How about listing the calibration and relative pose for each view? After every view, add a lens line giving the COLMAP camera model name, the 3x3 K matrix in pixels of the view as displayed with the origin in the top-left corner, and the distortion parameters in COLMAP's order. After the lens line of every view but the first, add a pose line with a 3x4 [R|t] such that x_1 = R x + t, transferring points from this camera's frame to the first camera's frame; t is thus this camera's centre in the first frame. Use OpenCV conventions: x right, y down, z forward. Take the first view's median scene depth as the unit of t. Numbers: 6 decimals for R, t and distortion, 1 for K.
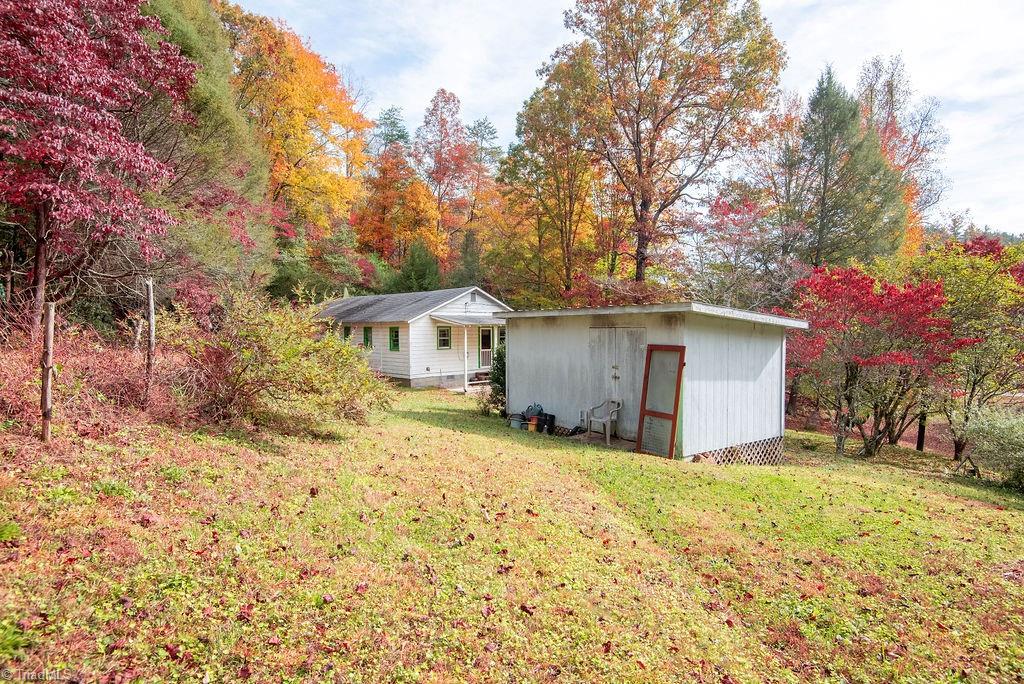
lens RADIAL K [[523.4, 0, 516.6], [0, 523.4, 337.3], [0, 0, 1]] dist [-0.001753, -0.000704]
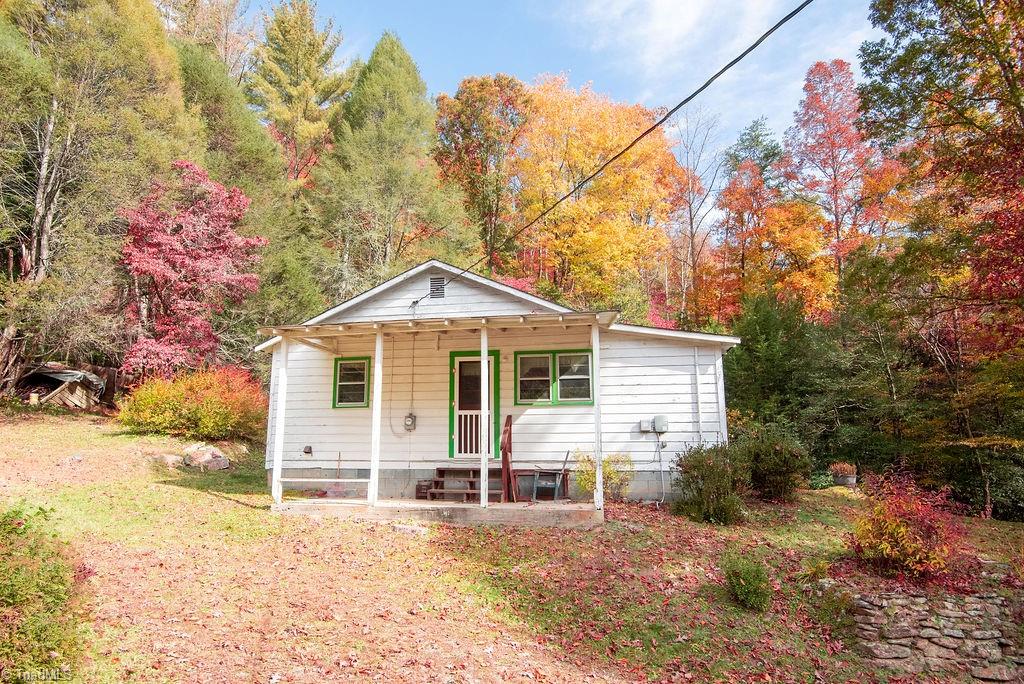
lens RADIAL K [[484.4, 0, 514.7], [0, 484.4, 320.6], [0, 0, 1]] dist [0.001392, -0.010772]
pose [[0.600512, -0.135152, -0.788111, 0.268396], [0.001235, 0.985768, -0.168107, 0.017879], [0.799615, 0.099976, 0.592132, 0.803275]]
